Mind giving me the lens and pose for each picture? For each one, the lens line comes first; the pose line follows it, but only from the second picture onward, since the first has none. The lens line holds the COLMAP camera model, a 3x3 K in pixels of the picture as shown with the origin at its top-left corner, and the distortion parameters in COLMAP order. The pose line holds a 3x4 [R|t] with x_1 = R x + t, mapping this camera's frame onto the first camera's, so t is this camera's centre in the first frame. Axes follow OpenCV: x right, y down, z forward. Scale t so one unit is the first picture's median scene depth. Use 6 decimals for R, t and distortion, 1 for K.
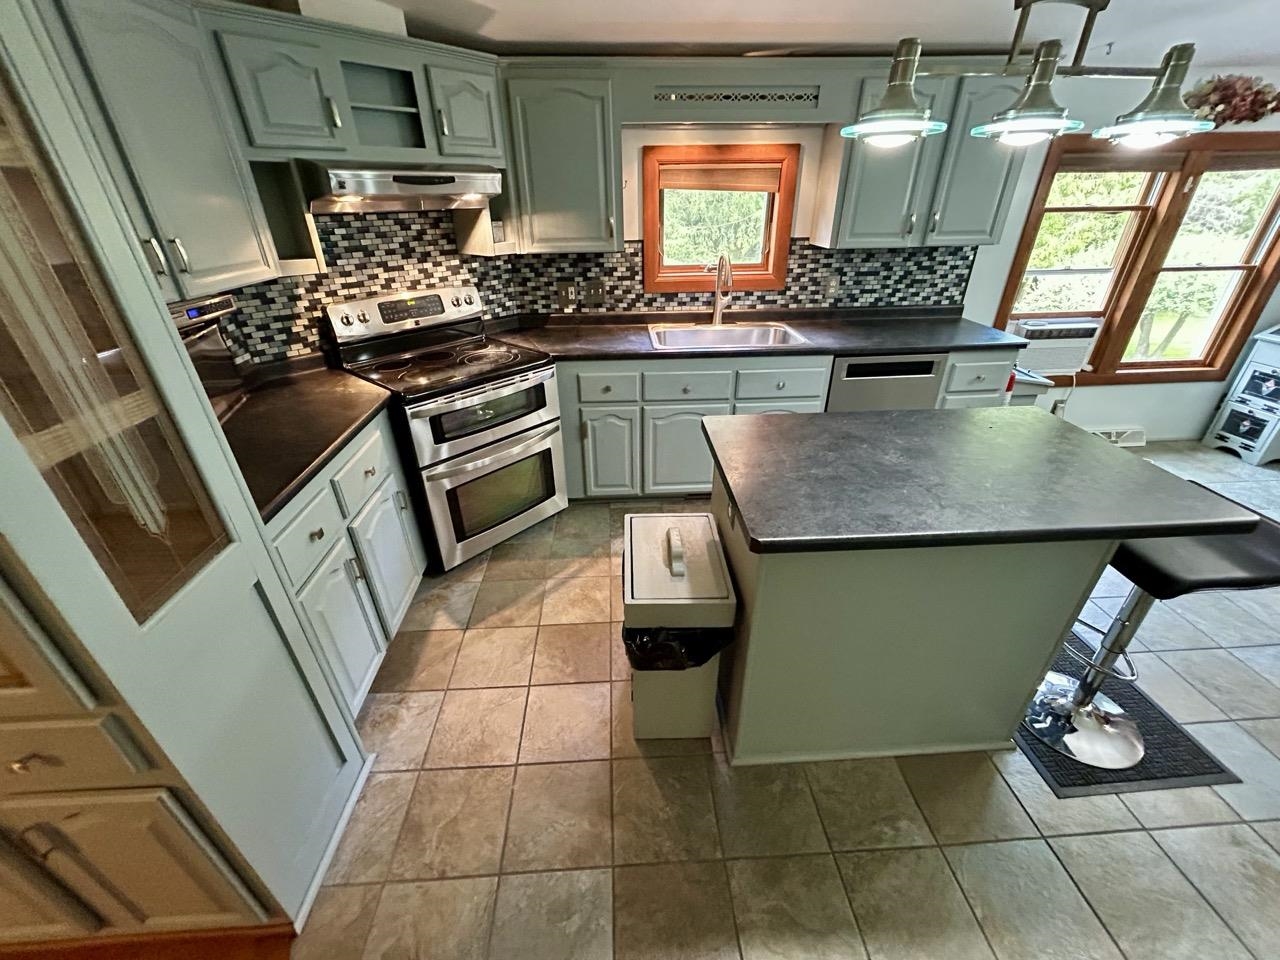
lens RADIAL K [[513.8, 0, 640.0], [0, 513.8, 480.0], [0, 0, 1]] dist [-0.001856, 0.000486]
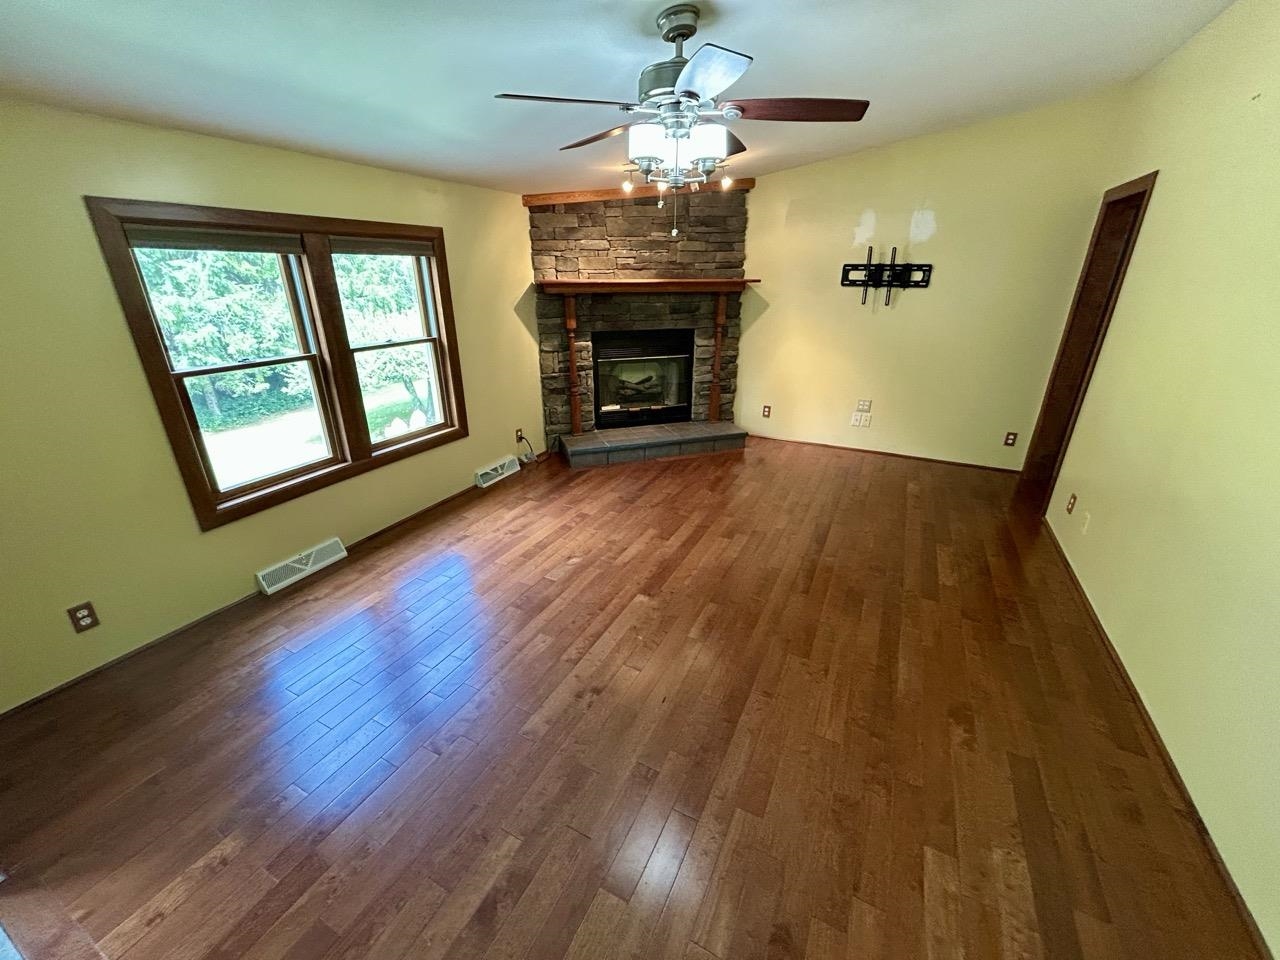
lens RADIAL K [[513.8, 0, 640.0], [0, 513.8, 480.0], [0, 0, 1]] dist [-0.001856, 0.000486]
pose [[0.570155, -0.302577, 0.763787, 0.537312], [0.394736, 0.916252, 0.068312, -0.045078], [-0.720491, 0.262545, 0.641844, 0.067904]]
